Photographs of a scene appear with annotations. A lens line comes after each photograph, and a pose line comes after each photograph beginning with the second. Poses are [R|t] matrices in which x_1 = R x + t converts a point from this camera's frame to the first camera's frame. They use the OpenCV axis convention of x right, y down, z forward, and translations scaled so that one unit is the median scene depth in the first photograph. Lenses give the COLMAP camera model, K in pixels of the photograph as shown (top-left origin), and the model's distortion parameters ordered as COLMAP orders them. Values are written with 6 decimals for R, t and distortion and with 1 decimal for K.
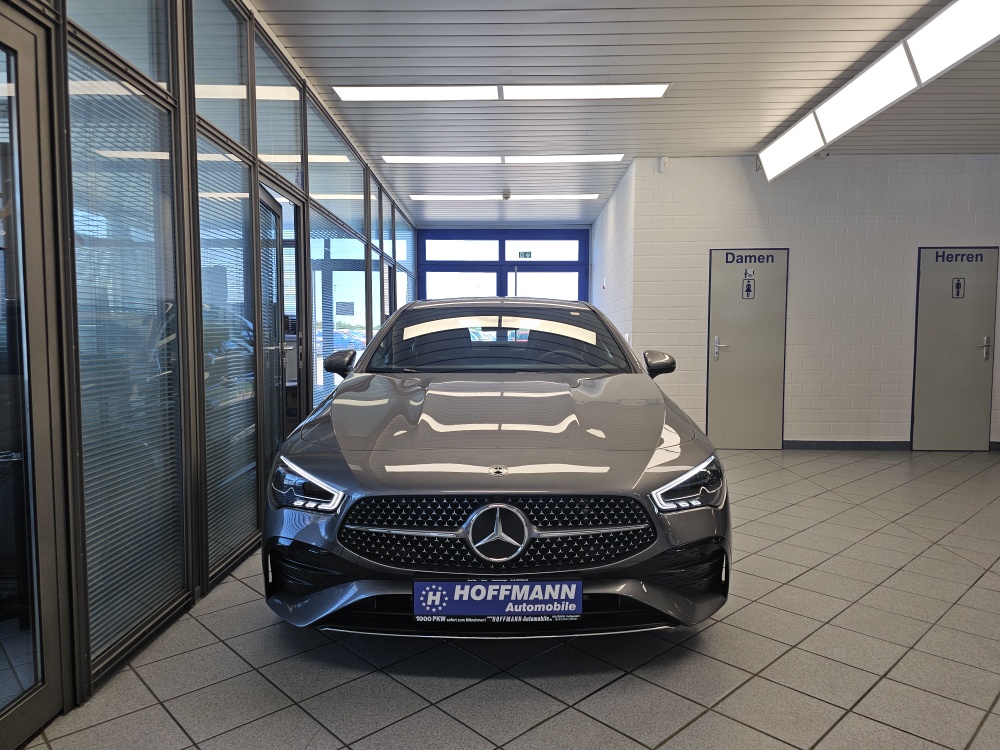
lens RADIAL K [[678.4, 0, 505.5], [0, 678.4, 371.8], [0, 0, 1]] dist [0.050718, -0.054182]
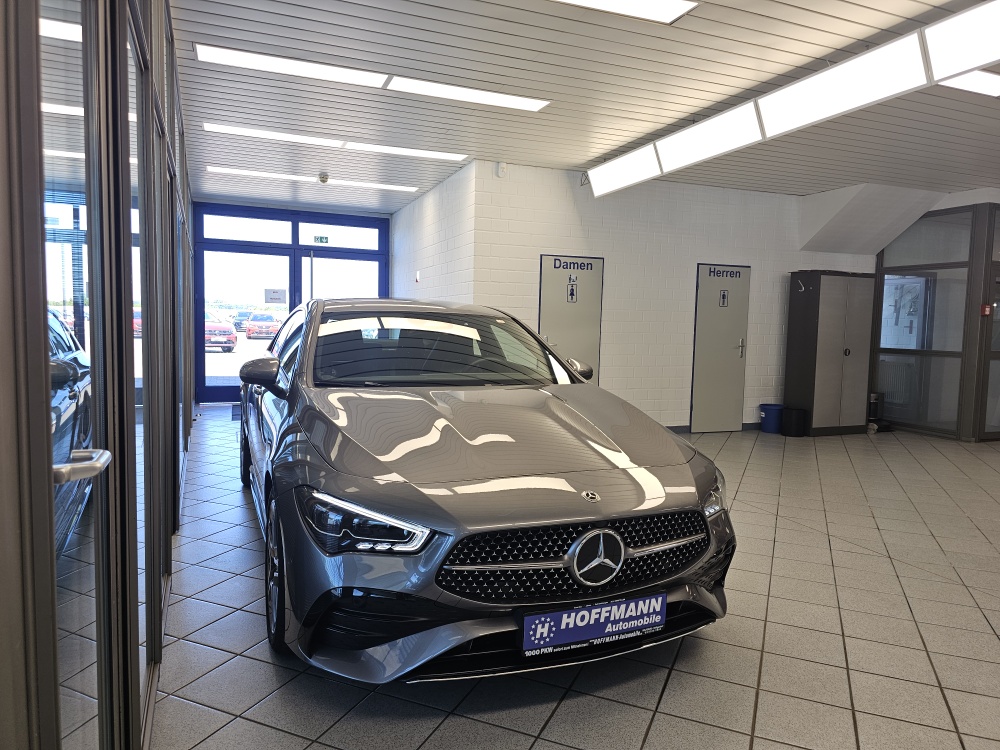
lens RADIAL K [[673.9, 0, 511.5], [0, 673.9, 368.1], [0, 0, 1]] dist [0.080317, -0.098033]
pose [[0.918843, -0.004799, 0.394593, -0.533939], [-0.003317, 0.999797, 0.019883, -0.068728], [-0.394608, -0.019578, 0.918641, 0.116668]]
